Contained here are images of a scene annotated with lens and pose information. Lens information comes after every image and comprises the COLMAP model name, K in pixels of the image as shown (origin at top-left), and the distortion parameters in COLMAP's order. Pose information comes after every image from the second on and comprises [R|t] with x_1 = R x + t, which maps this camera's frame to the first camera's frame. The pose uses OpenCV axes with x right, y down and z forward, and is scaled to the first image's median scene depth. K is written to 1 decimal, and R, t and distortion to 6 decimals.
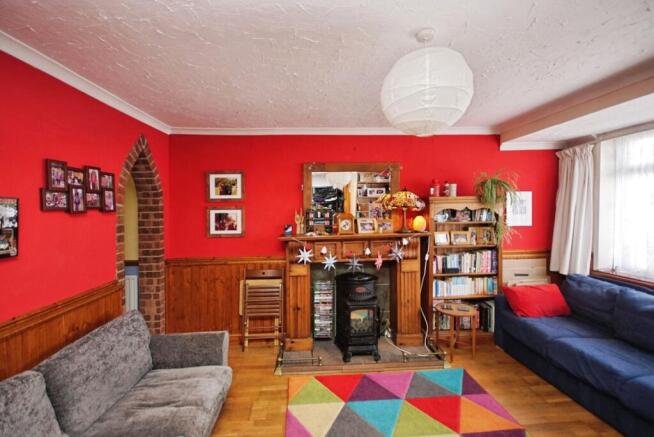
lens RADIAL K [[294.3, 0, 310.9], [0, 294.3, 206.9], [0, 0, 1]] dist [0.013141, -0.006577]
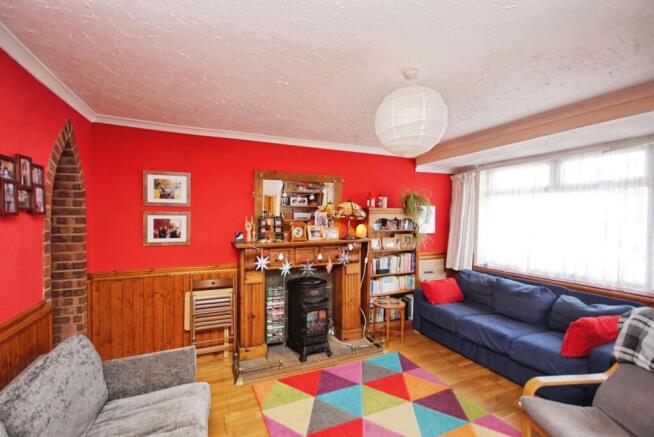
lens RADIAL K [[294.3, 0, 320.7], [0, 294.3, 217.6], [0, 0, 1]] dist [0.013141, -0.006577]
pose [[0.935012, 0.018540, 0.354131, -0.187731], [-0.021033, 0.999774, 0.003192, 0.004891], [-0.353992, -0.010433, 0.935190, -0.003284]]
